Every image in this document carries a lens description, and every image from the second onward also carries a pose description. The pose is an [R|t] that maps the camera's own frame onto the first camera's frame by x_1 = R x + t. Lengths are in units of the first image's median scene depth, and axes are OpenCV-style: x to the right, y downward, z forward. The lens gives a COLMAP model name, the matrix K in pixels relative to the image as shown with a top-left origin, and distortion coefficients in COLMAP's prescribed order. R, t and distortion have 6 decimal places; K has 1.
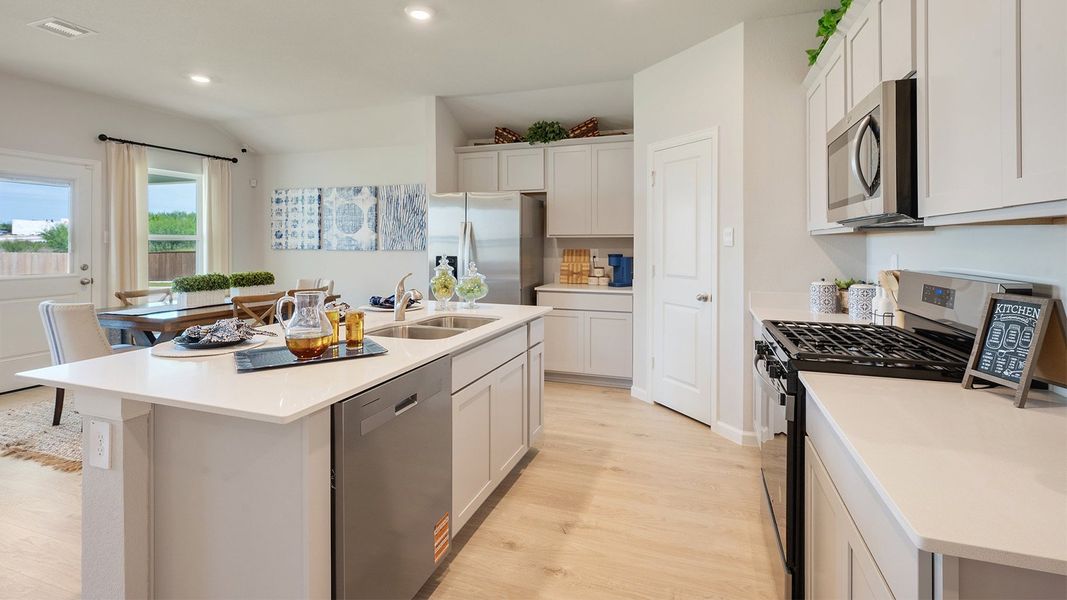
lens RADIAL K [[490.8, 0, 534.5], [0, 490.8, 243.7], [0, 0, 1]] dist [-0.001705, -0.000480]
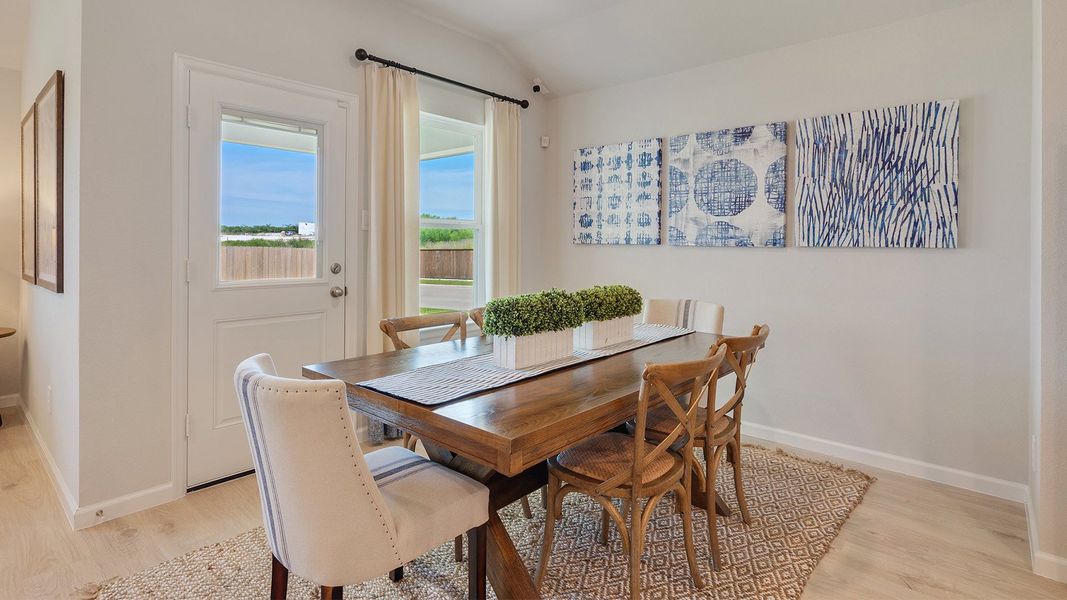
lens RADIAL K [[522.8, 0, 536.2], [0, 522.8, 244.5], [0, 0, 1]] dist [-0.000627, -0.000294]
pose [[0.926109, 0.007355, -0.377184, -0.357490], [-0.007339, 0.999972, 0.001482, 0.011674], [0.377184, 0.001396, 0.926137, 0.397175]]
